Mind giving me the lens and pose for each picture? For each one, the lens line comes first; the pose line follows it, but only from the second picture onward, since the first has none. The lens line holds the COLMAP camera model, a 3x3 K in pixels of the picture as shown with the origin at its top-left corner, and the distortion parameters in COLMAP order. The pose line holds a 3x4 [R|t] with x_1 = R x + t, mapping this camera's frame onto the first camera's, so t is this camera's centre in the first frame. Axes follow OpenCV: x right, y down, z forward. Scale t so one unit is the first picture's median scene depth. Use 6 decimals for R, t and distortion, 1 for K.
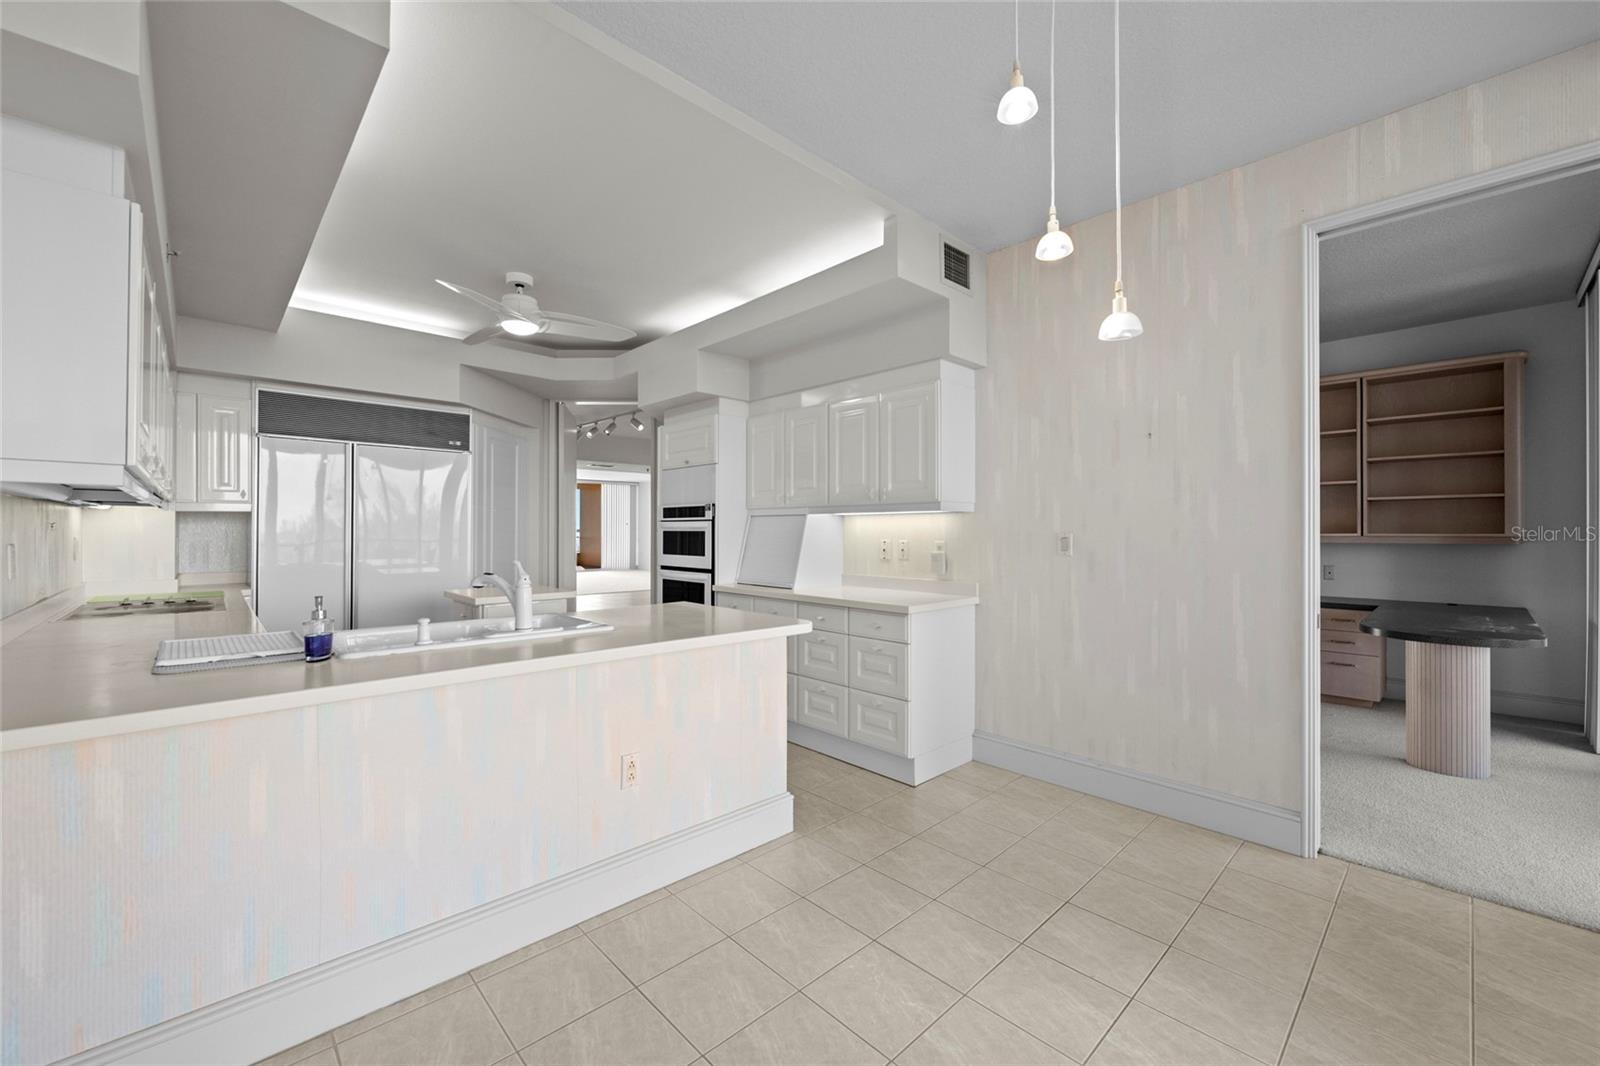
lens RADIAL K [[638.5, 0, 806.7], [0, 638.5, 526.8], [0, 0, 1]] dist [-0.003197, 0.000210]
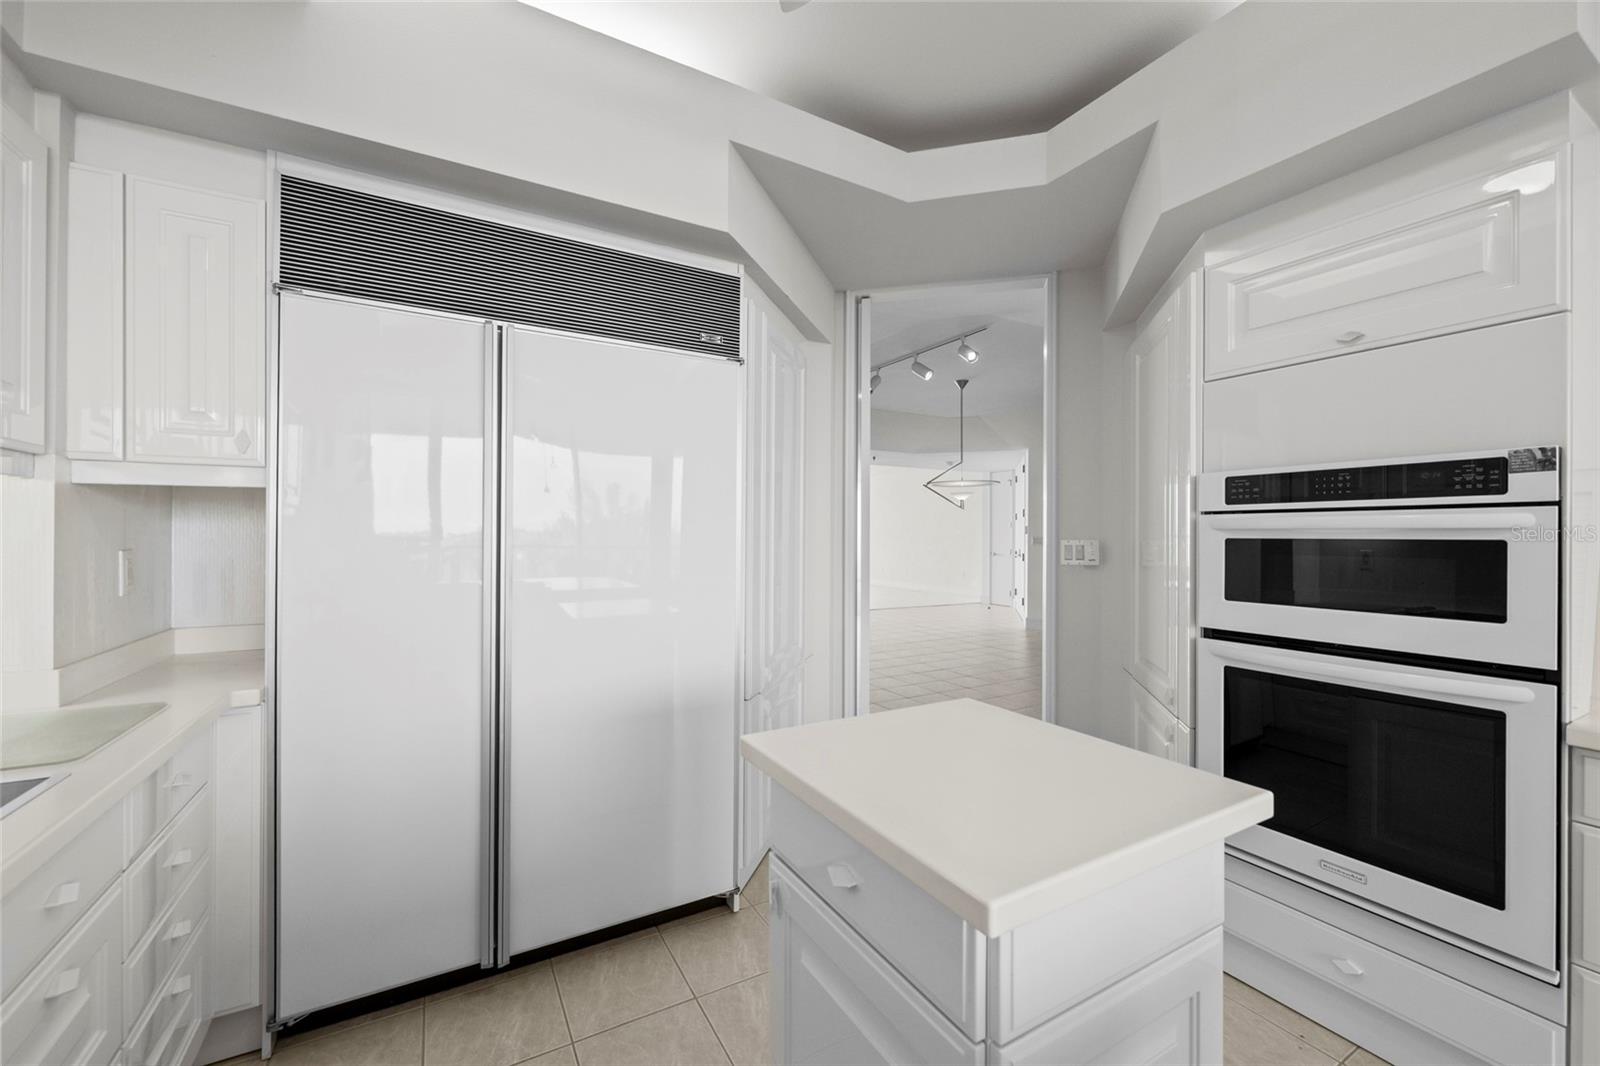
lens RADIAL K [[638.5, 0, 799.2], [0, 638.5, 534.9], [0, 0, 1]] dist [-0.003197, 0.000210]
pose [[0.968078, 0.000876, -0.250649, -0.391764], [0.000290, 0.999989, 0.004617, 0.002458], [0.250651, -0.004542, 0.968067, 0.601911]]
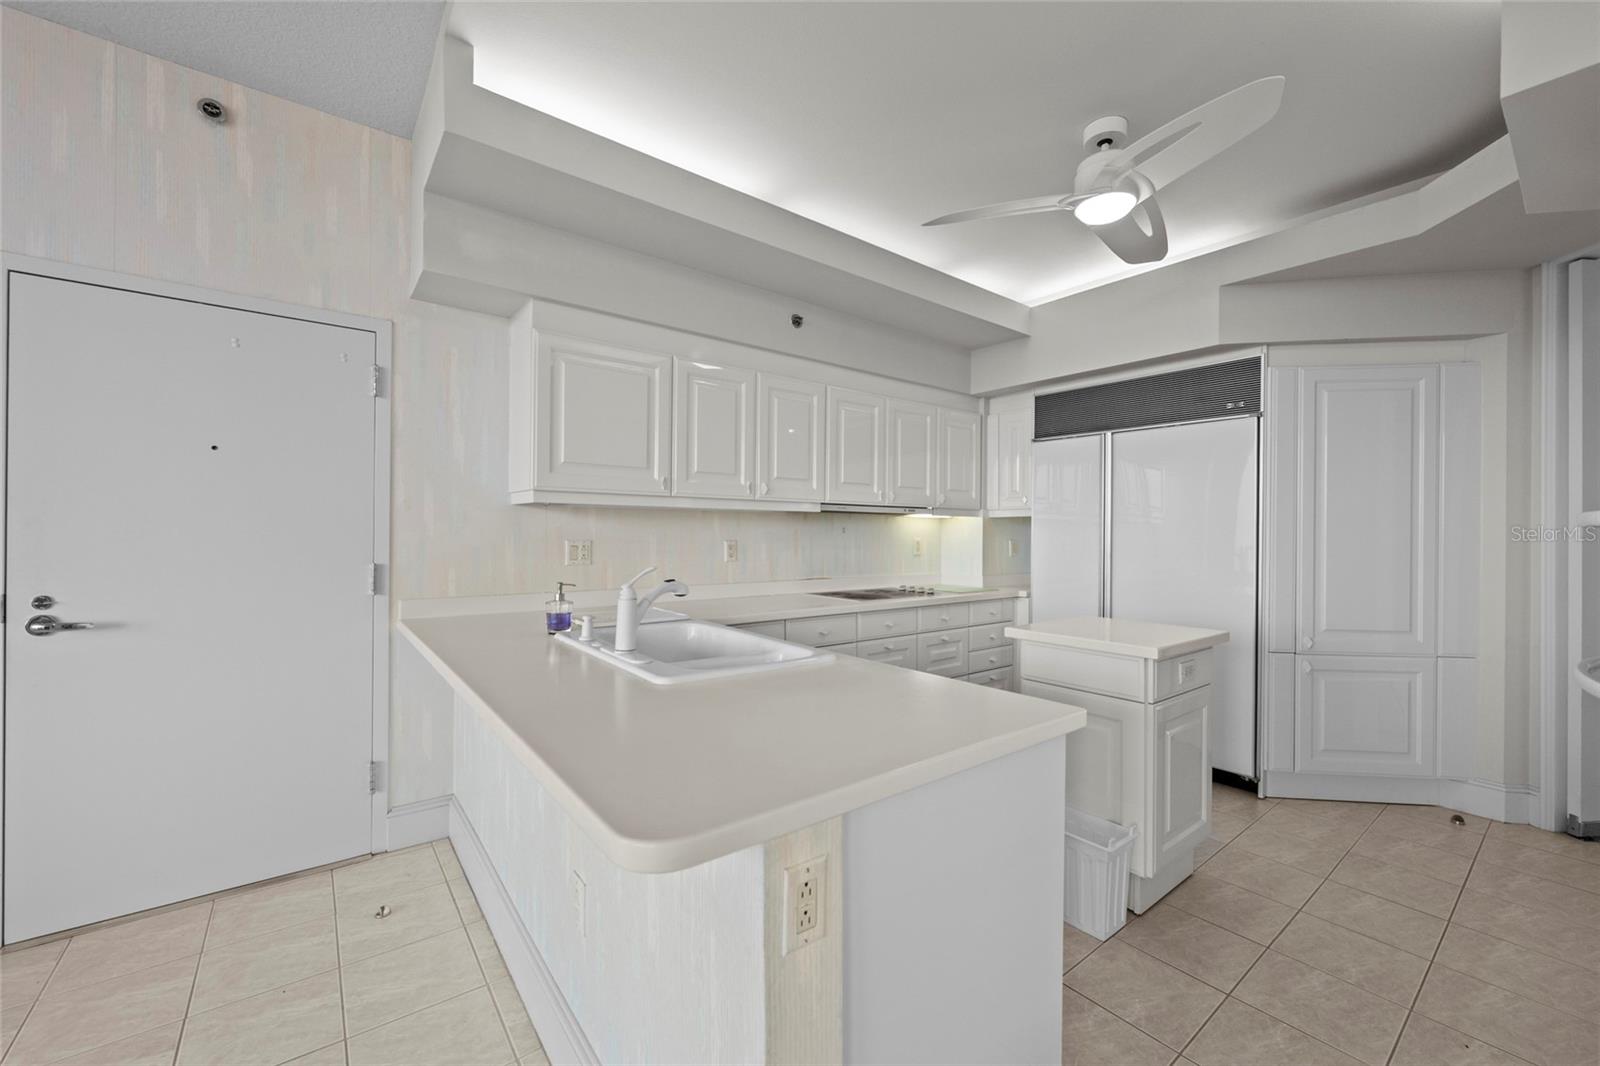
lens RADIAL K [[638.5, 0, 797.0], [0, 638.5, 534.6], [0, 0, 1]] dist [-0.003197, 0.000210]
pose [[-0.100397, -0.006349, -0.994927, 0.166475], [0.002037, 0.999976, -0.006587, 0.009385], [0.994945, -0.002688, -0.100382, 0.620169]]
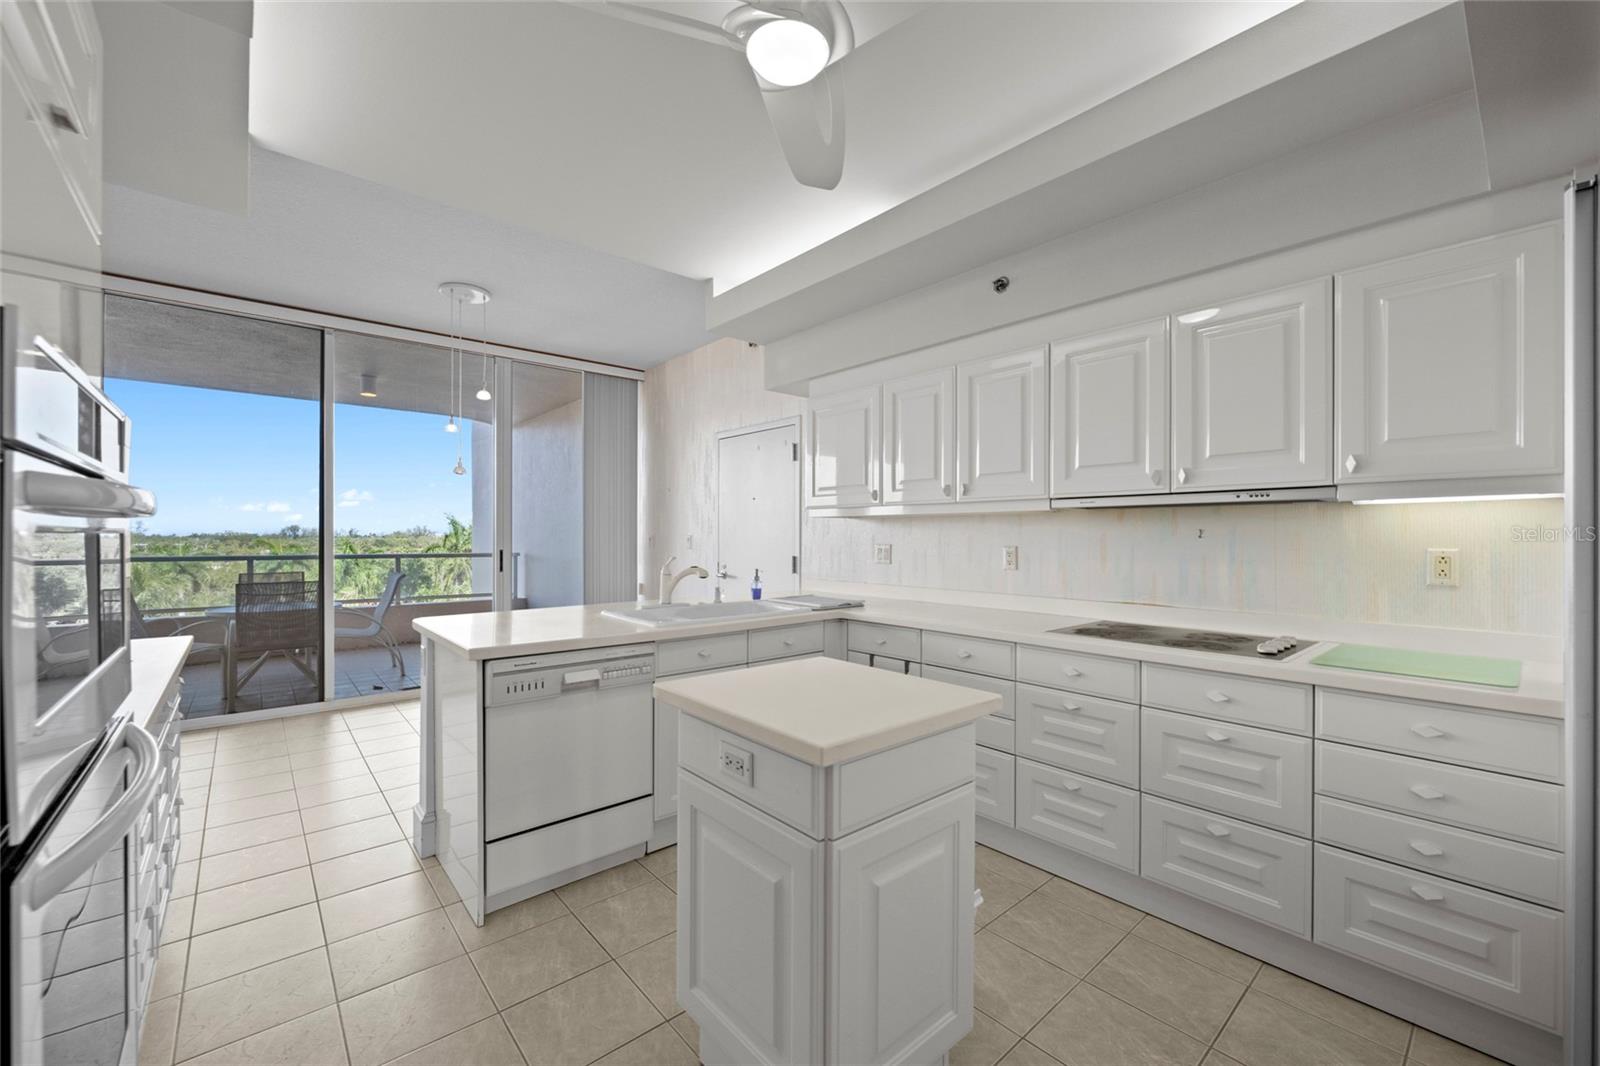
lens RADIAL K [[638.5, 0, 796.1], [0, 638.5, 538.2], [0, 0, 1]] dist [-0.003197, 0.000210]
pose [[-0.998596, -0.006979, 0.052518, -0.392645], [-0.007241, 0.999962, -0.004810, 0.007352], [-0.052482, -0.005183, -0.998608, 1.161437]]
